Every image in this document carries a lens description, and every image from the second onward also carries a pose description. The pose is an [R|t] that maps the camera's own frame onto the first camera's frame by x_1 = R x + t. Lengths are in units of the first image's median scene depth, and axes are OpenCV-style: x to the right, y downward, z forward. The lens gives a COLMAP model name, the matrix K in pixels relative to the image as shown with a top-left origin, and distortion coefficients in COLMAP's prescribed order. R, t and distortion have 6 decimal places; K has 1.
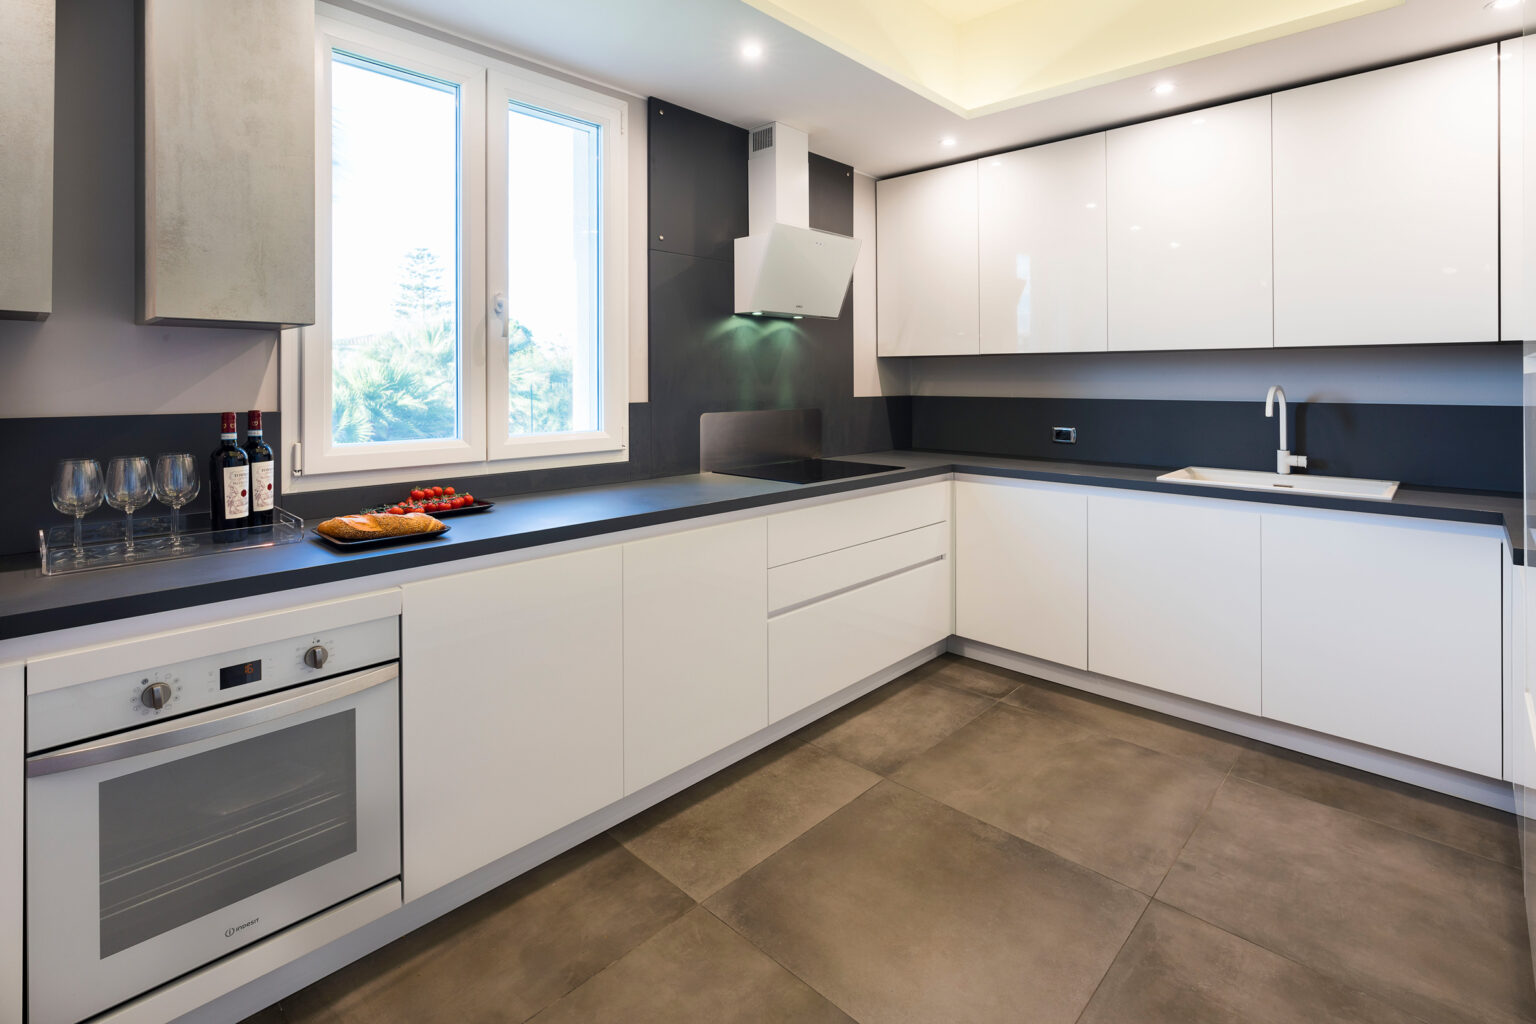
lens RADIAL K [[741.9, 0, 774.8], [0, 741.9, 384.0], [0, 0, 1]] dist [-0.003734, 0.000426]
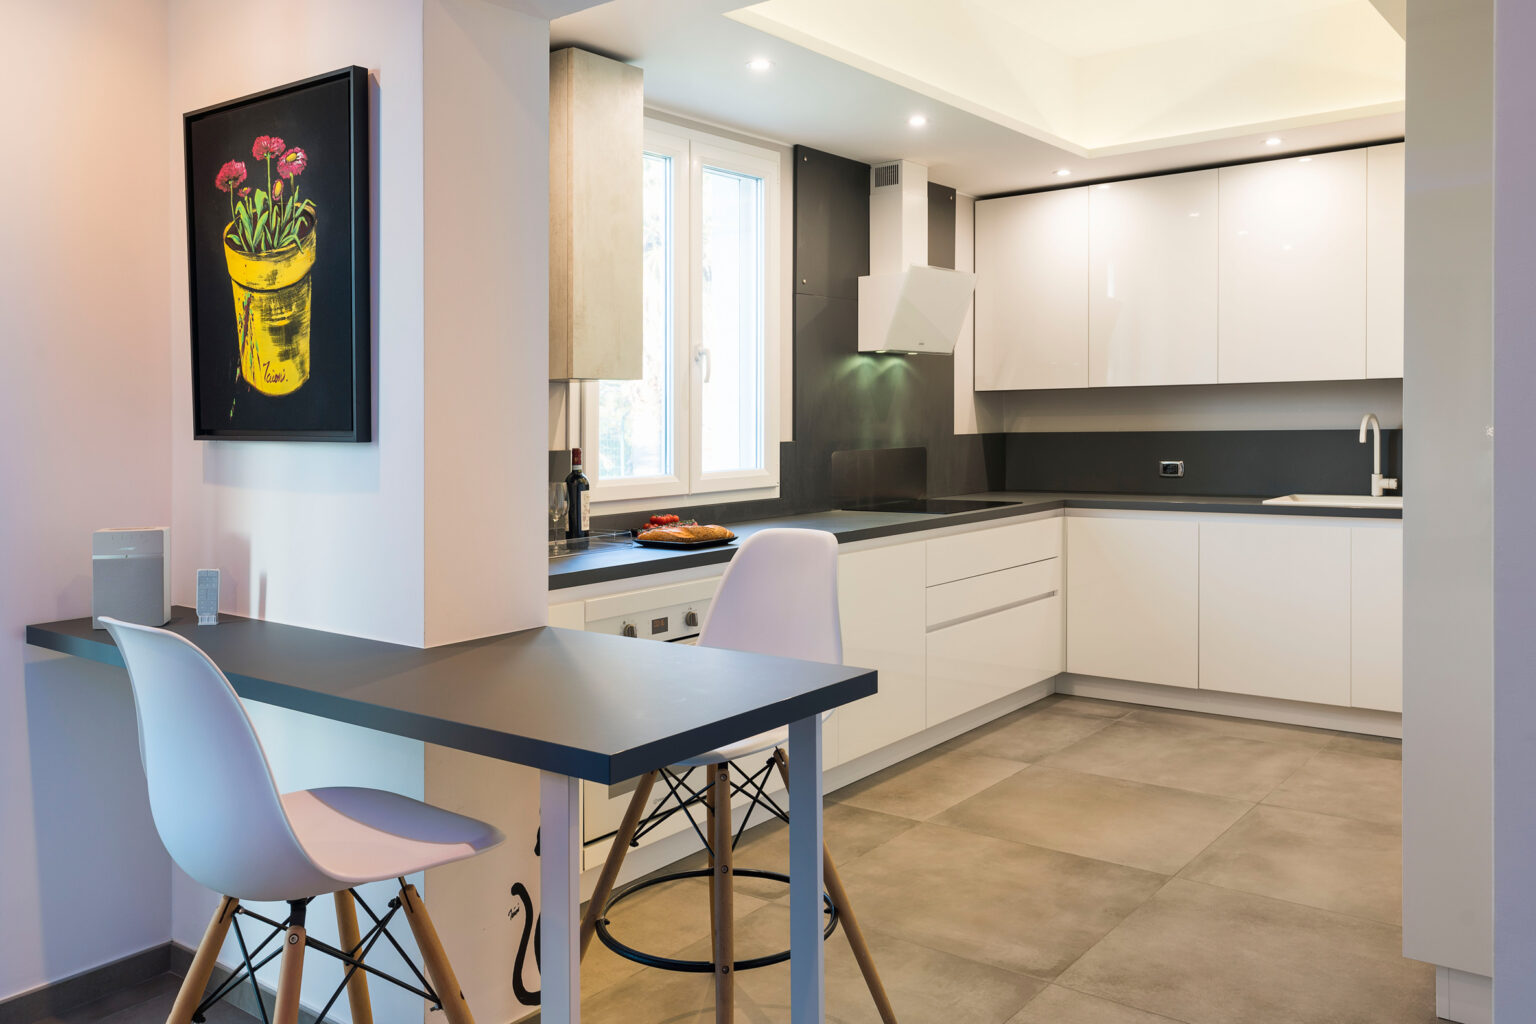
lens RADIAL K [[1223.0, 0, 768.0], [0, 1223.0, 512.0], [0, 0, 1]] dist [0.008008, -0.000555]
pose [[0.995343, -0.025825, 0.092868, -0.341719], [0.019320, 0.997341, 0.070274, 0.002283], [-0.094436, -0.068153, 0.993195, -0.654222]]
